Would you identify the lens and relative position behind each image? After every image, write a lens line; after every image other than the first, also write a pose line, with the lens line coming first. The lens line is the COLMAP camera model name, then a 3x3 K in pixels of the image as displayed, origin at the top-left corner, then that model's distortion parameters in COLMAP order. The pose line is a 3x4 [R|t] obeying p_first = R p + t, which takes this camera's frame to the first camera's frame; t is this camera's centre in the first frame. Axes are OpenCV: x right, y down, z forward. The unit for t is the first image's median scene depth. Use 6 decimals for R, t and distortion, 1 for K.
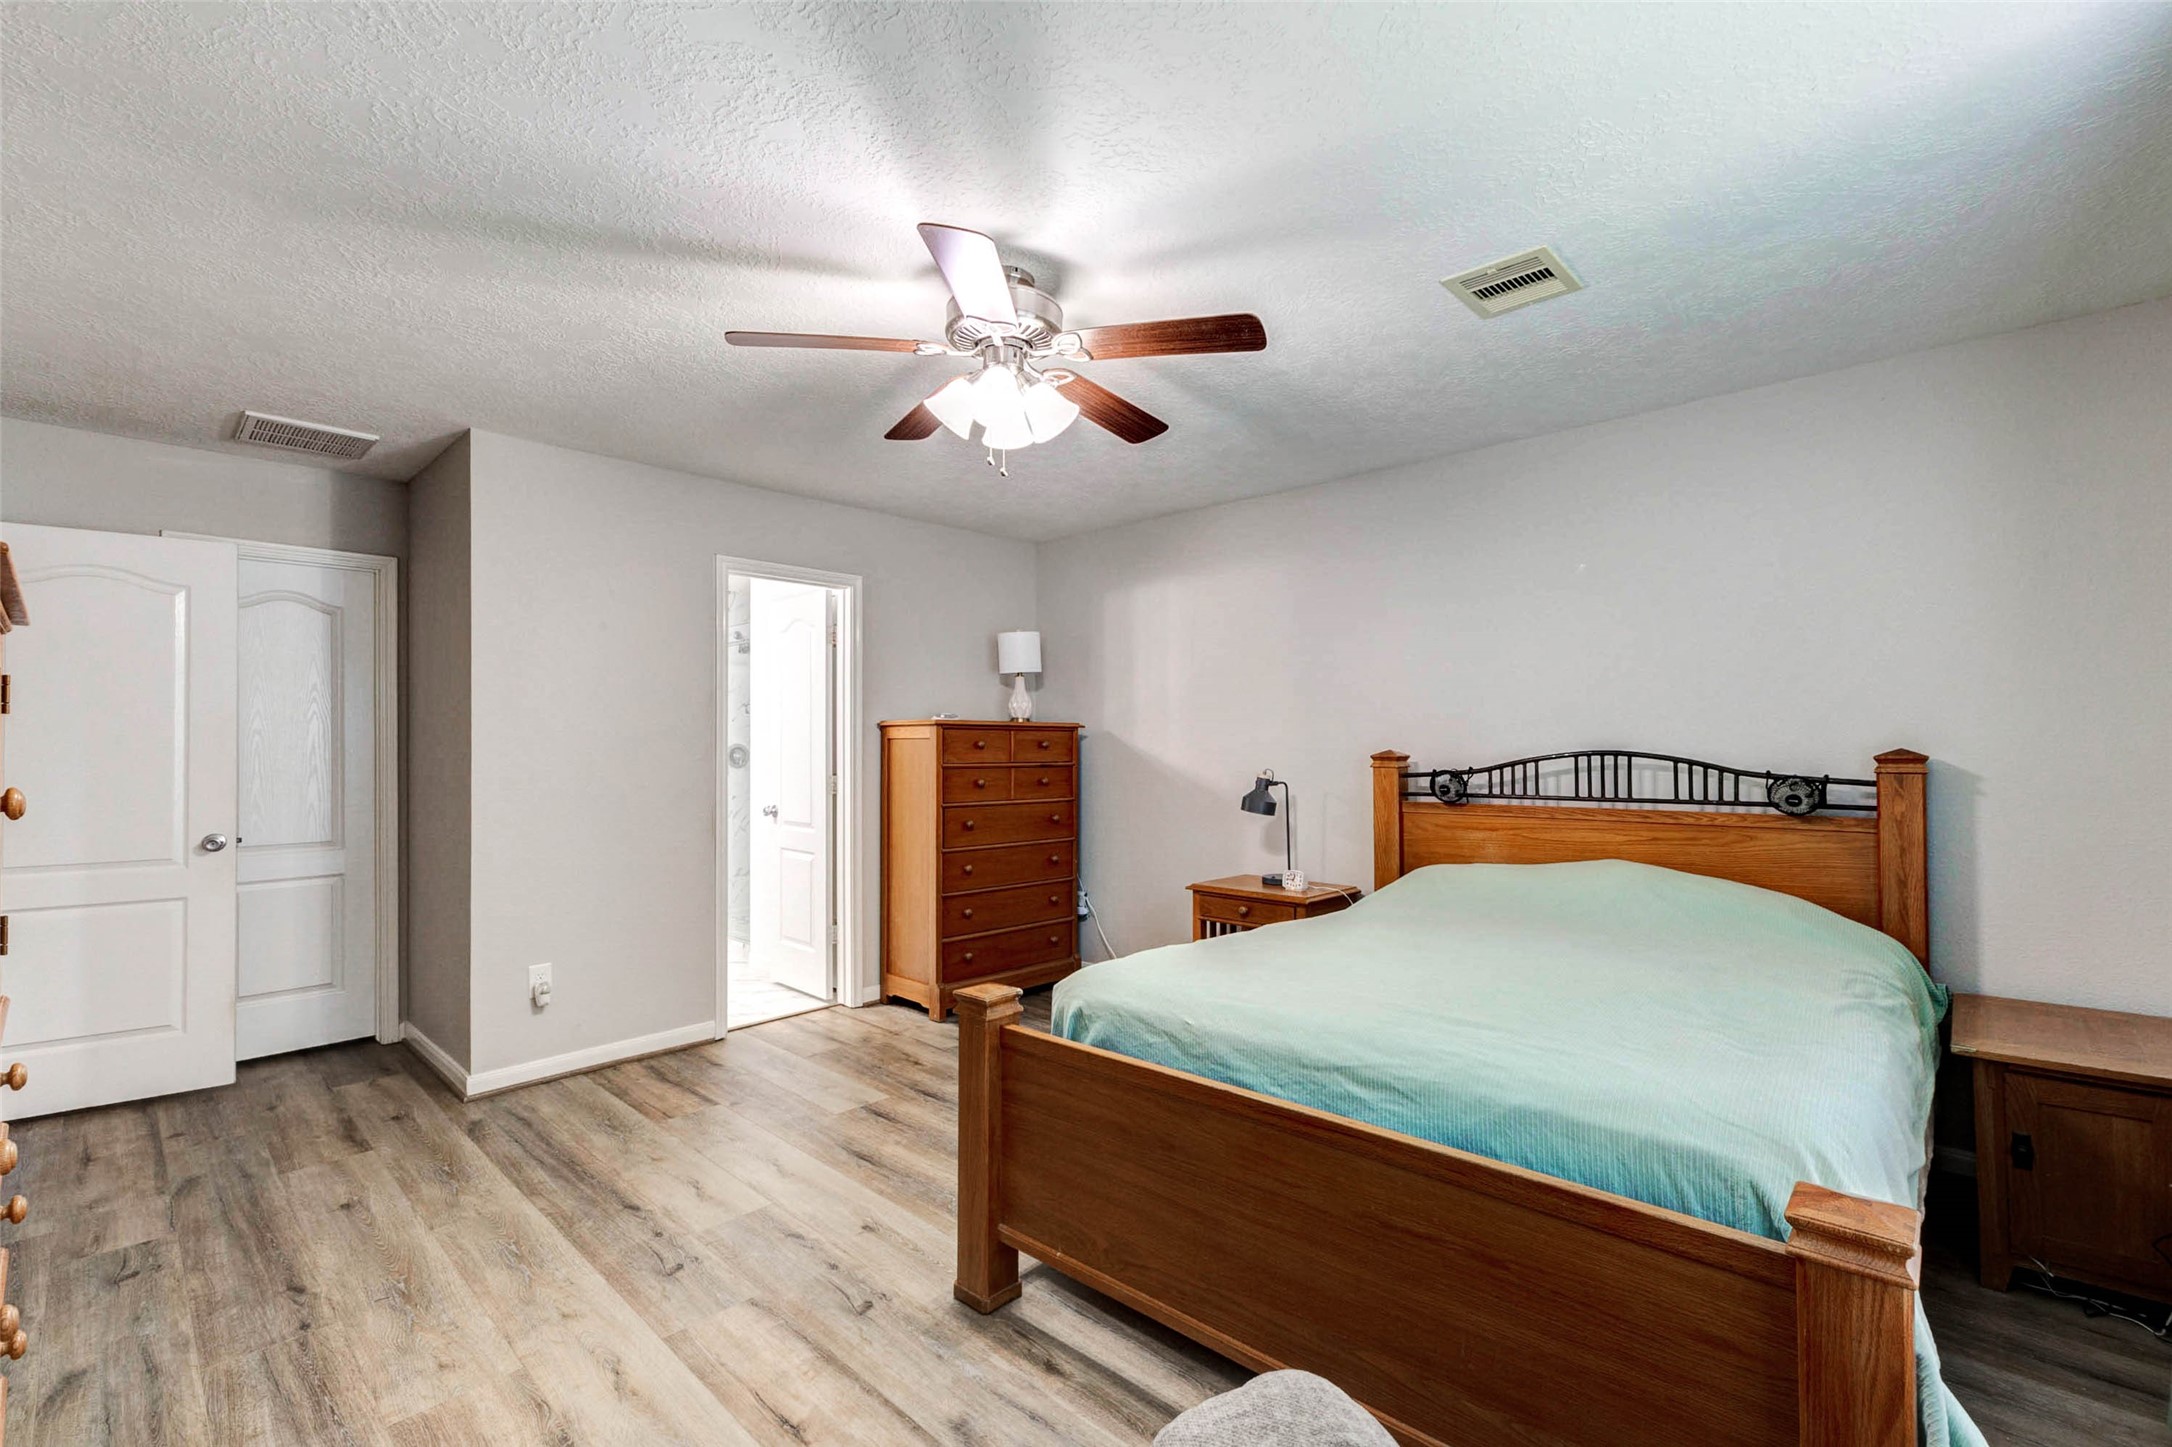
lens RADIAL K [[948.3, 0, 1131.5], [0, 948.3, 737.4], [0, 0, 1]] dist [0.014039, -0.004017]
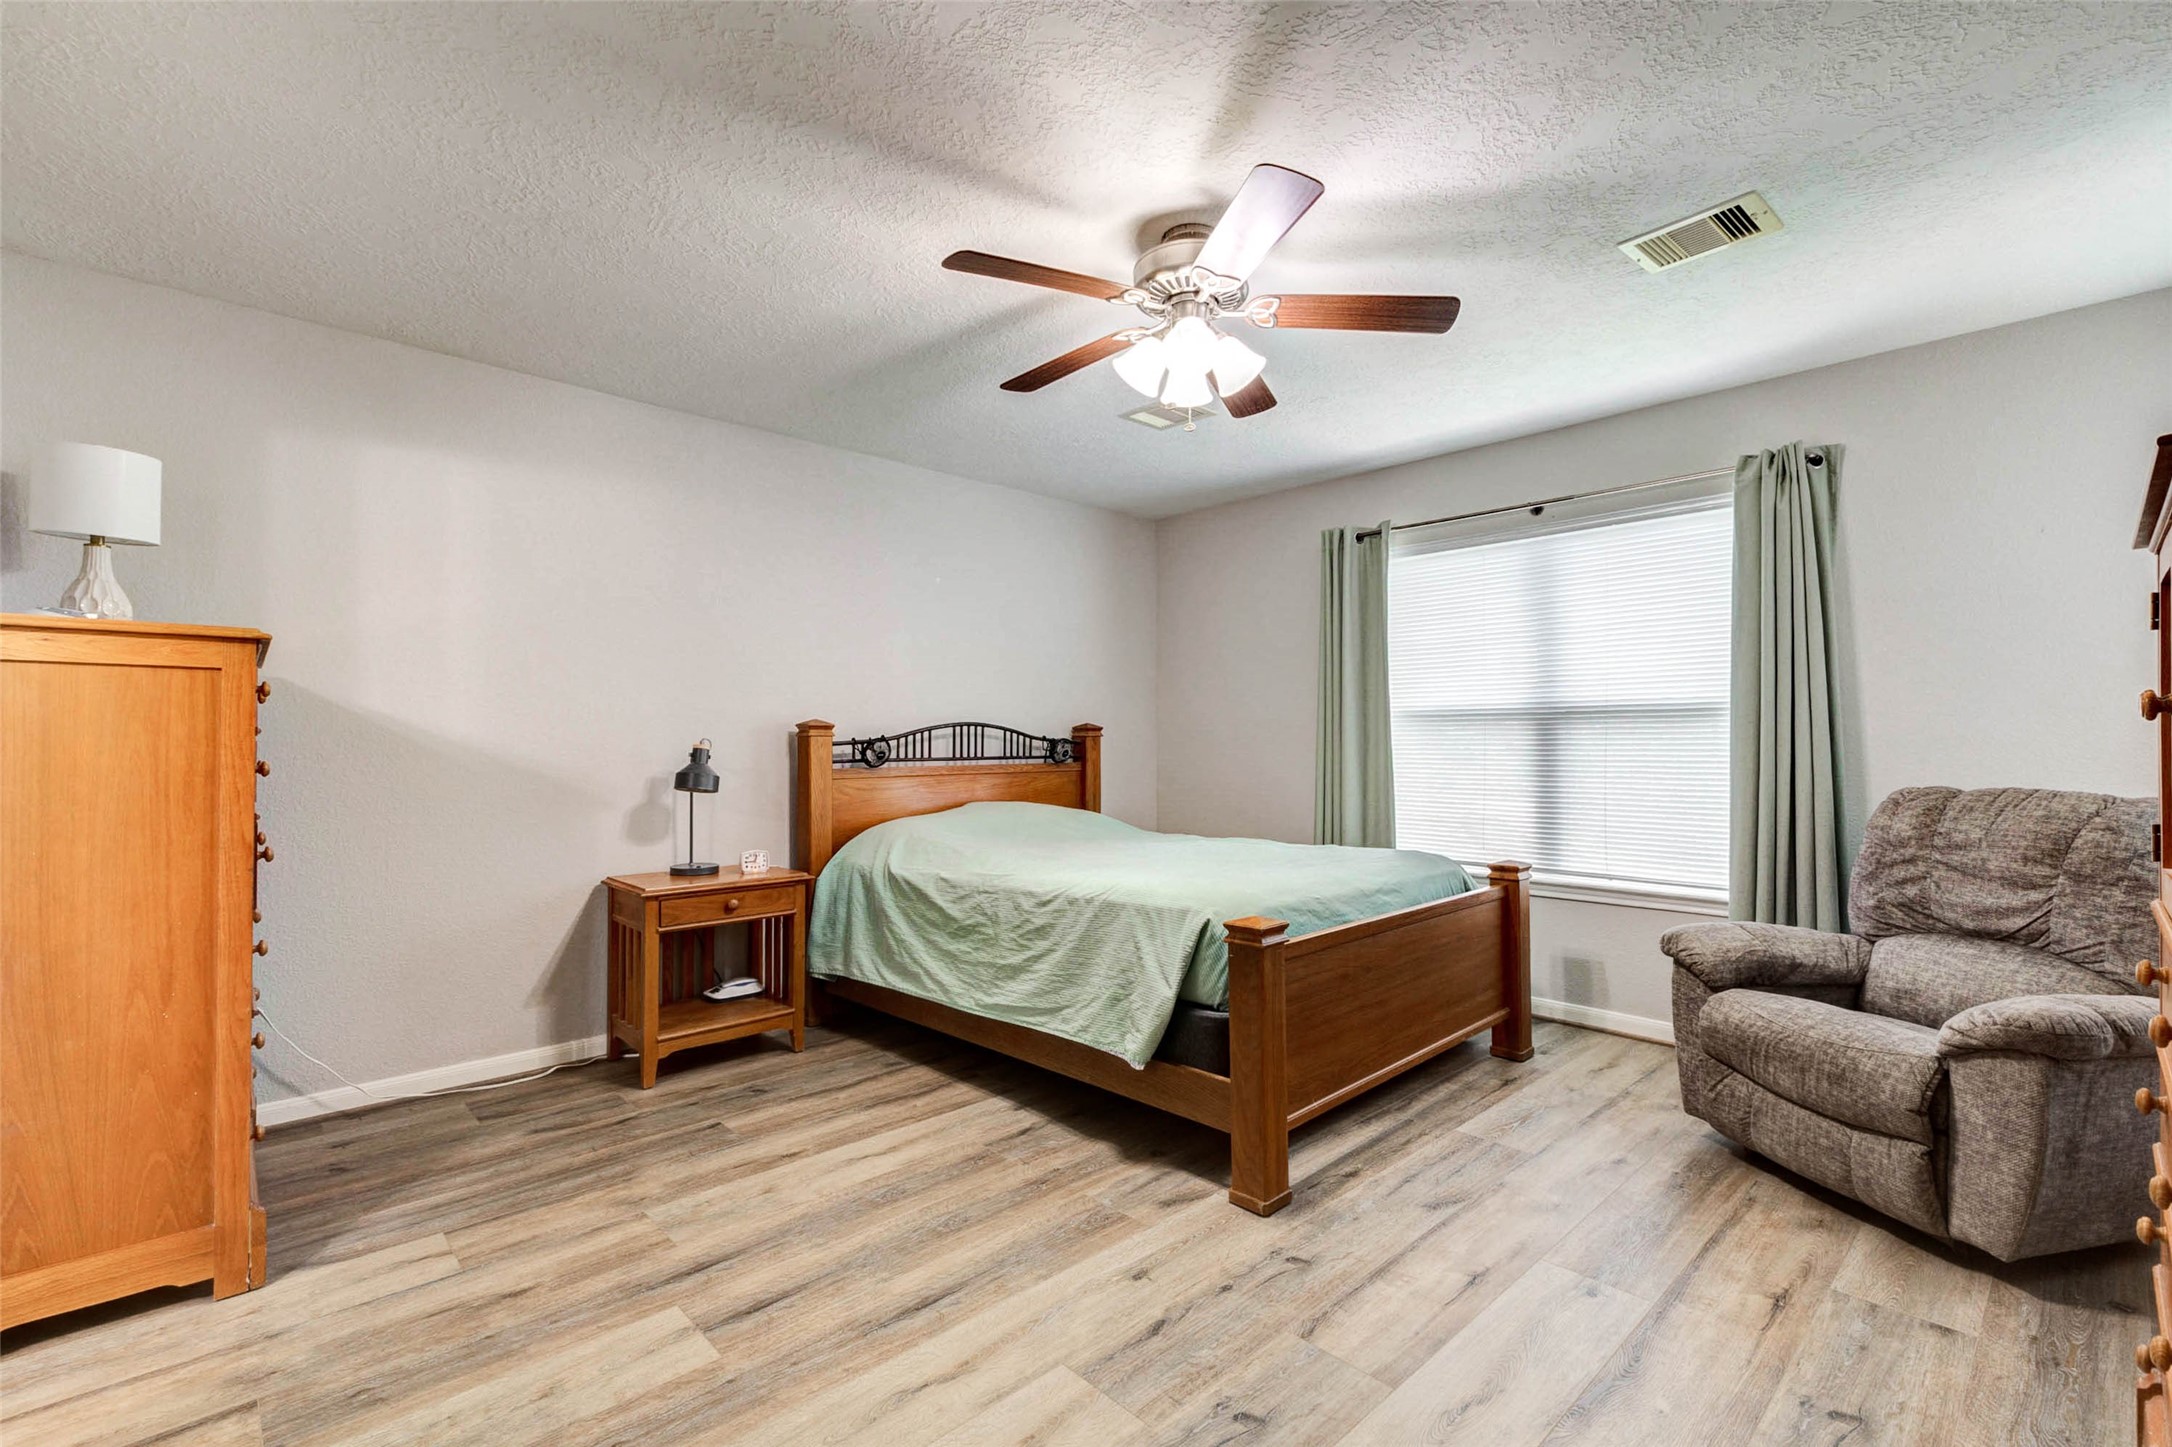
lens RADIAL K [[948.3, 0, 1063.2], [0, 948.3, 735.8], [0, 0, 1]] dist [0.014039, -0.004017]
pose [[0.085246, 0.008928, 0.996320, -0.880844], [-0.008782, 0.999928, -0.008209, 0.045784], [-0.996321, -0.008050, 0.085318, 0.796651]]
